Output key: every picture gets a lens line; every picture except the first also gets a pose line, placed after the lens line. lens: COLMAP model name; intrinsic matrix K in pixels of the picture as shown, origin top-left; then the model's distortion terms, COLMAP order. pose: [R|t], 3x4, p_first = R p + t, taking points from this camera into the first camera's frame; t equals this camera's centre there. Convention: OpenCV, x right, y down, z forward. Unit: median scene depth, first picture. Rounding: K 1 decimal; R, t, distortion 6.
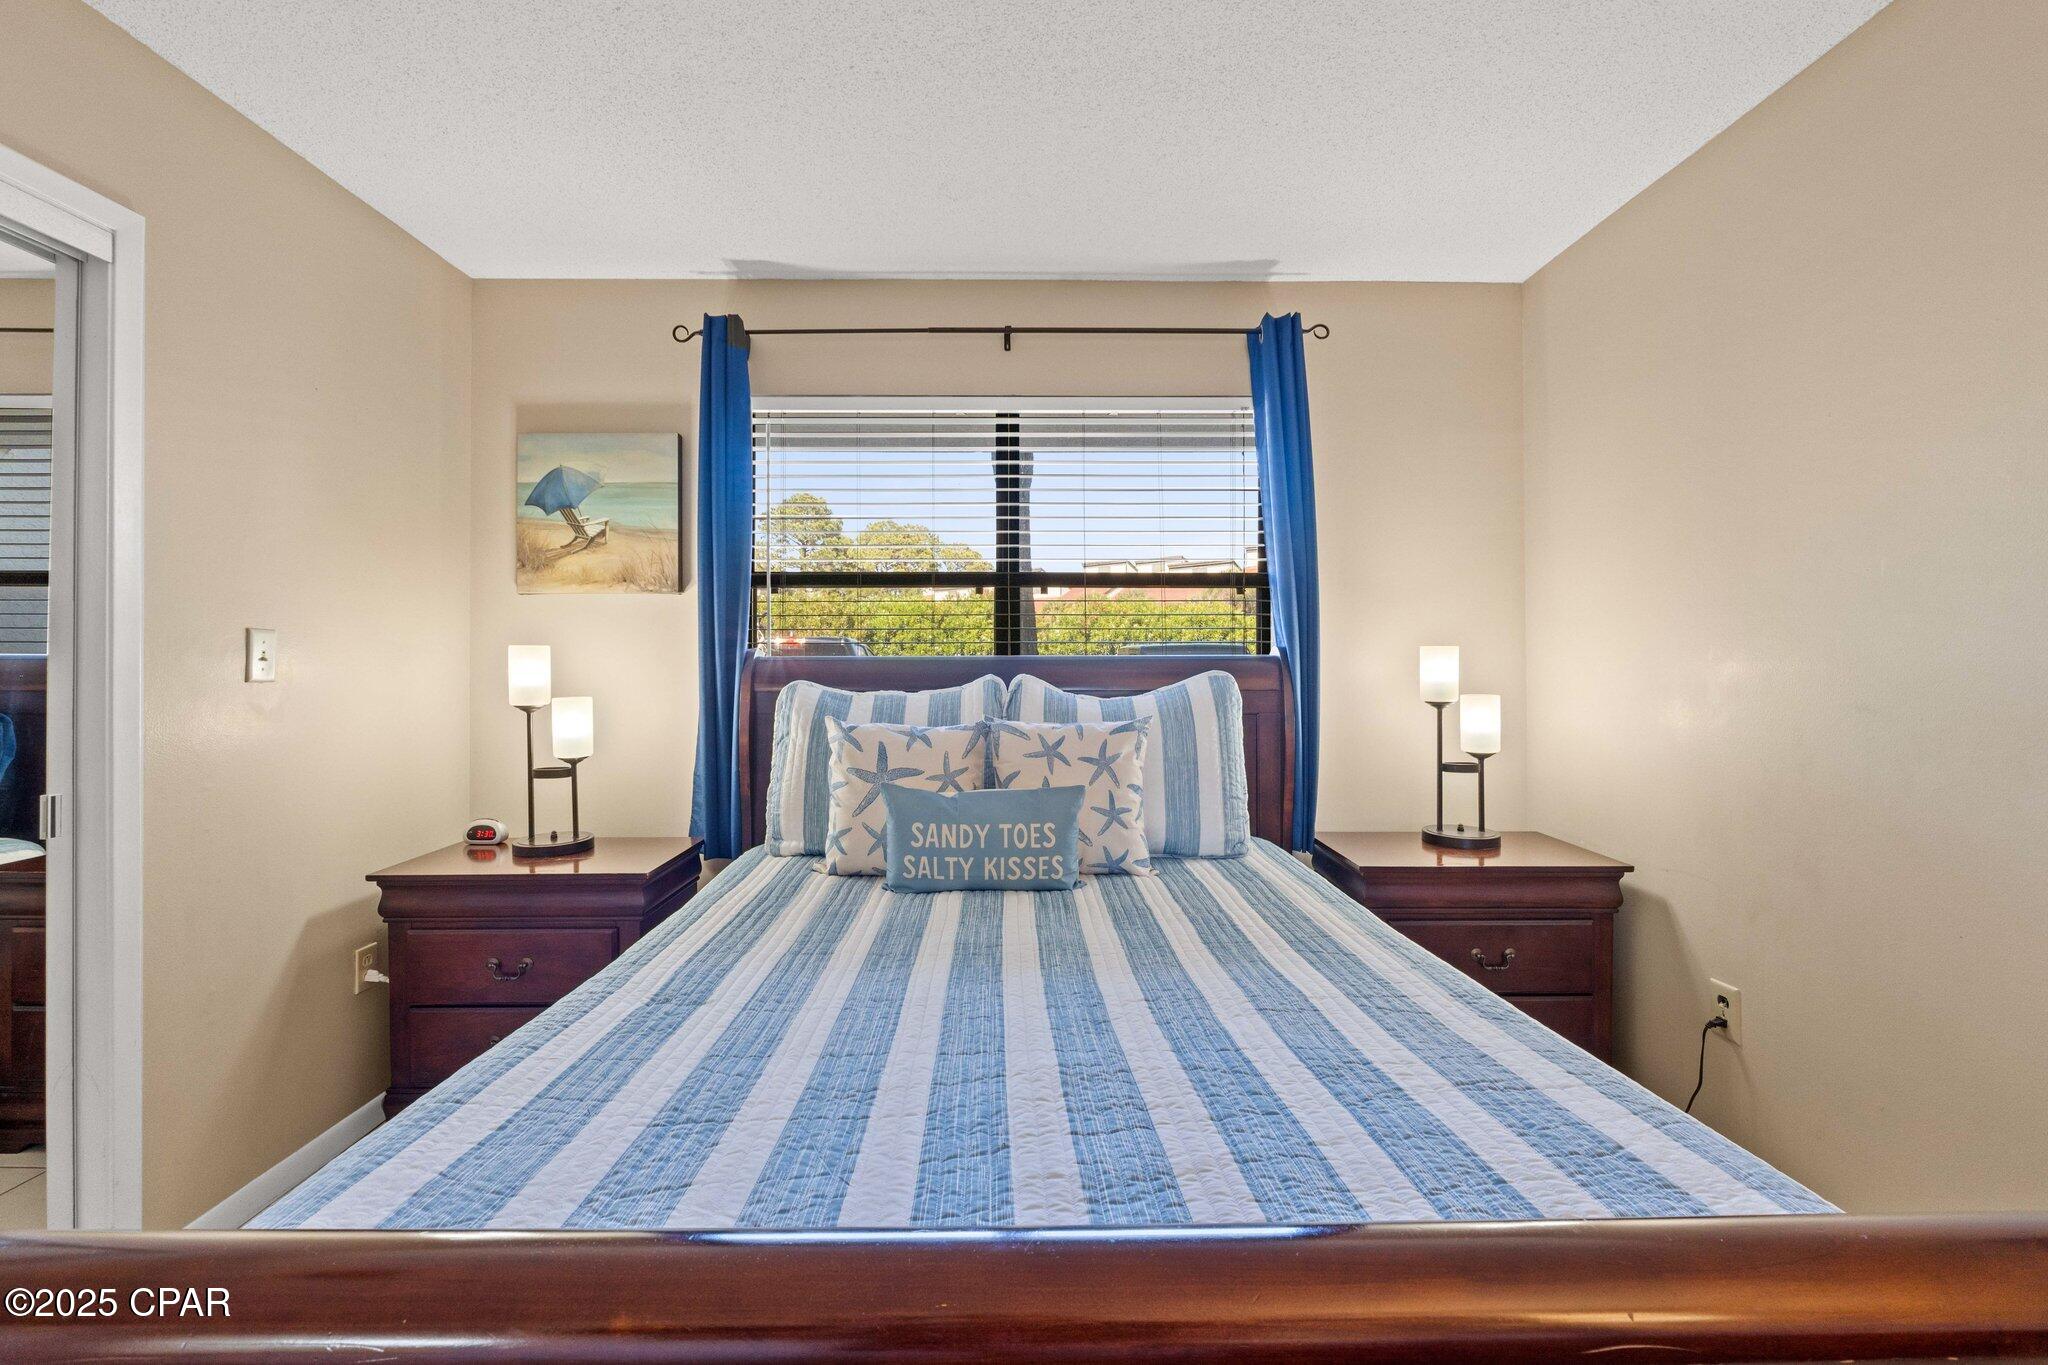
lens RADIAL K [[863.2, 0, 1019.1], [0, 863.2, 672.0], [0, 0, 1]] dist [-0.006488, -0.000584]
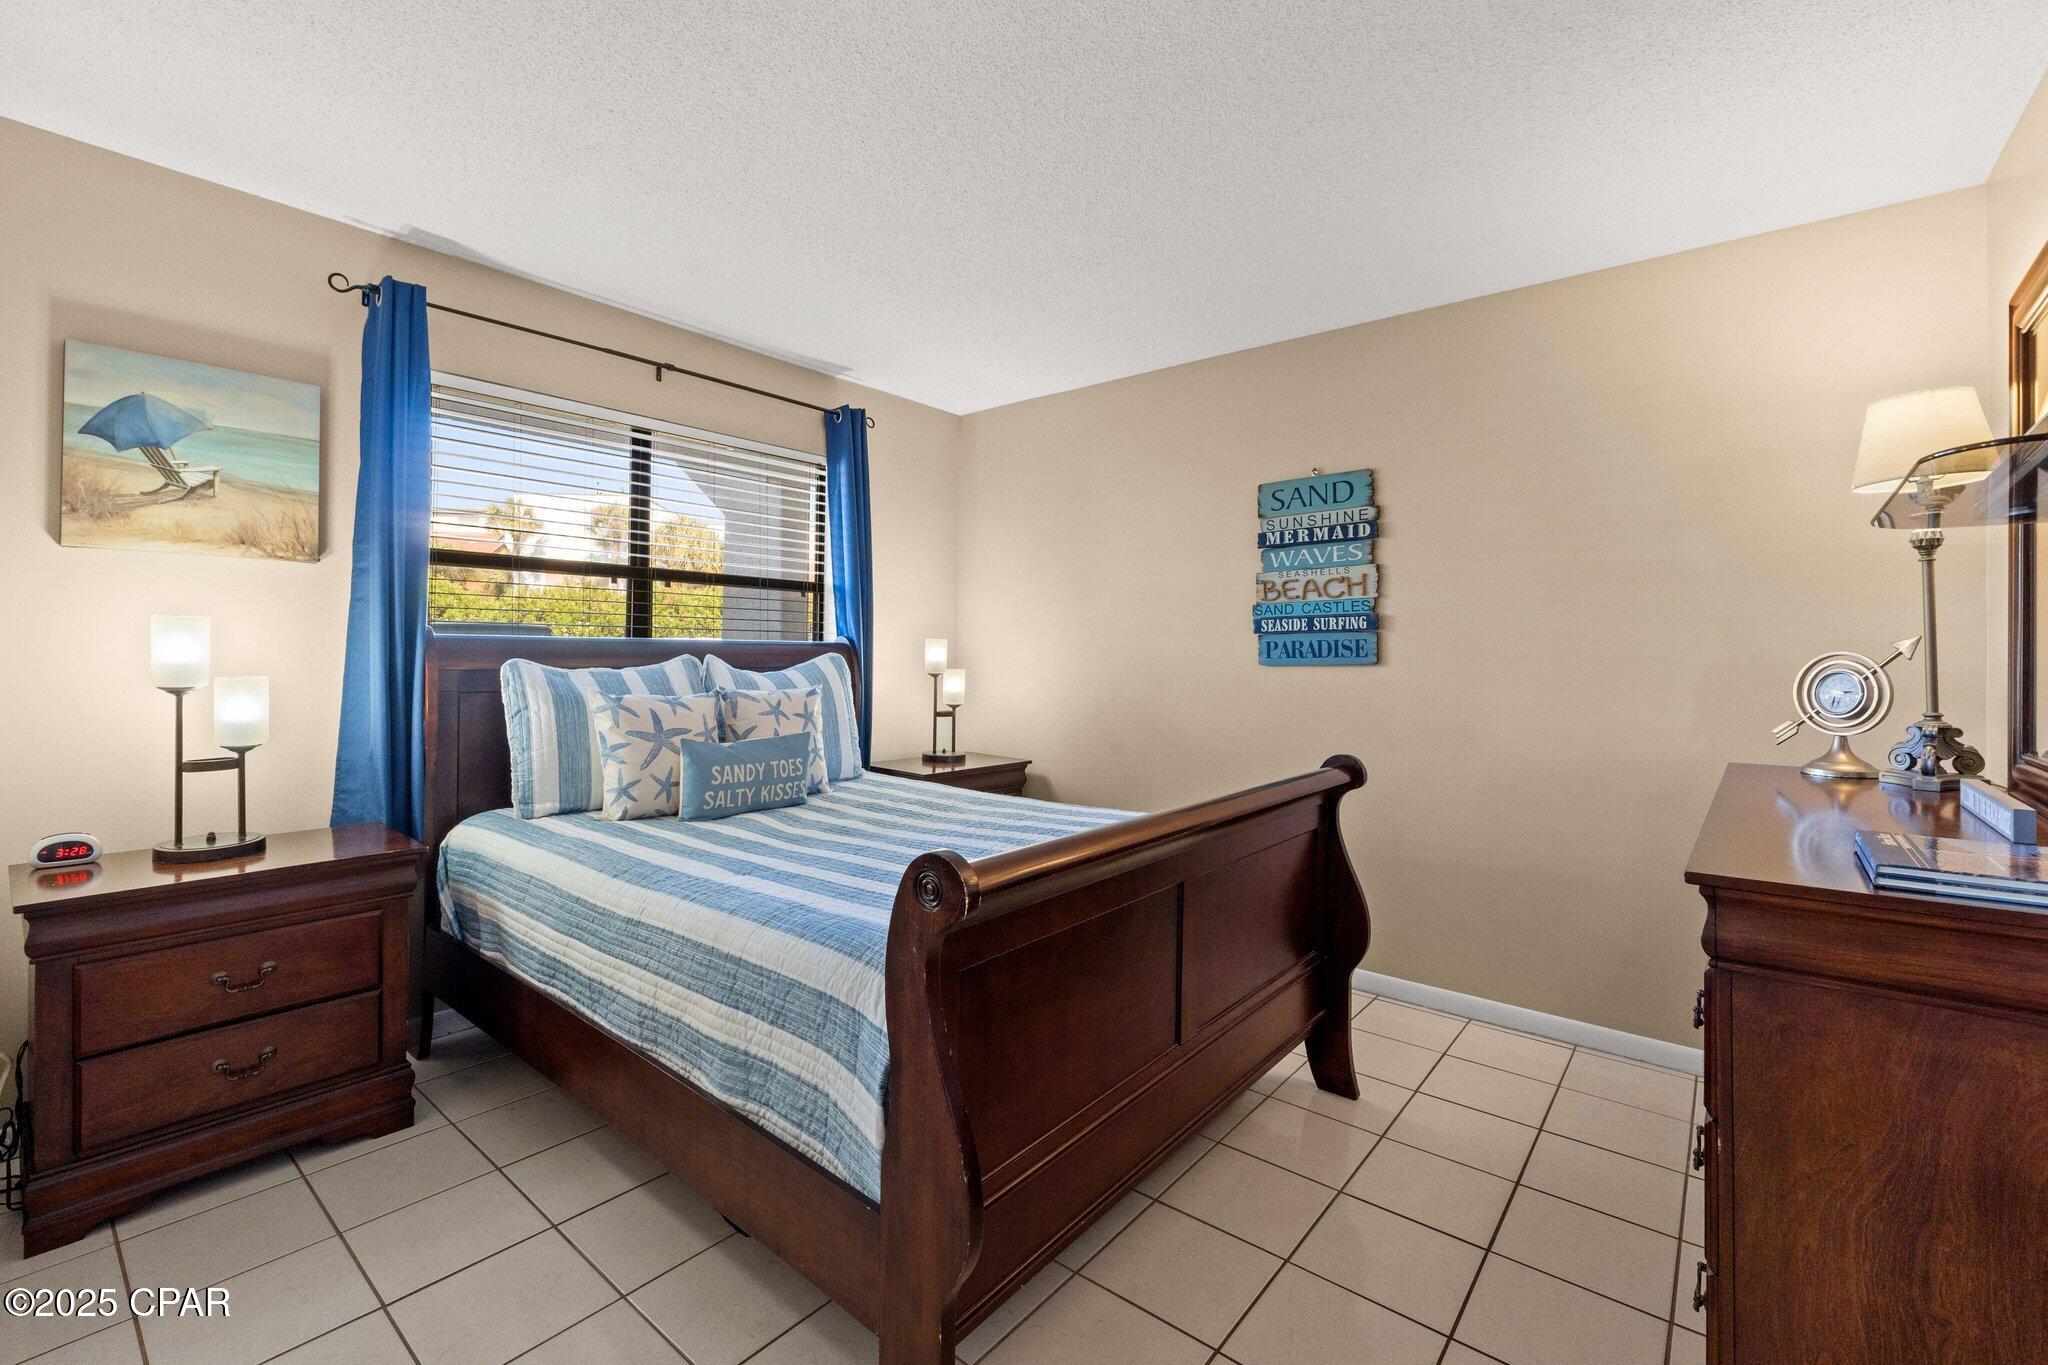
lens RADIAL K [[863.2, 0, 1019.1], [0, 863.2, 672.0], [0, 0, 1]] dist [-0.006488, -0.000584]
pose [[0.646636, -0.007793, 0.762759, -0.624933], [-0.007381, 0.999837, 0.016472, 0.003863], [-0.762763, -0.016282, 0.646473, -0.157239]]
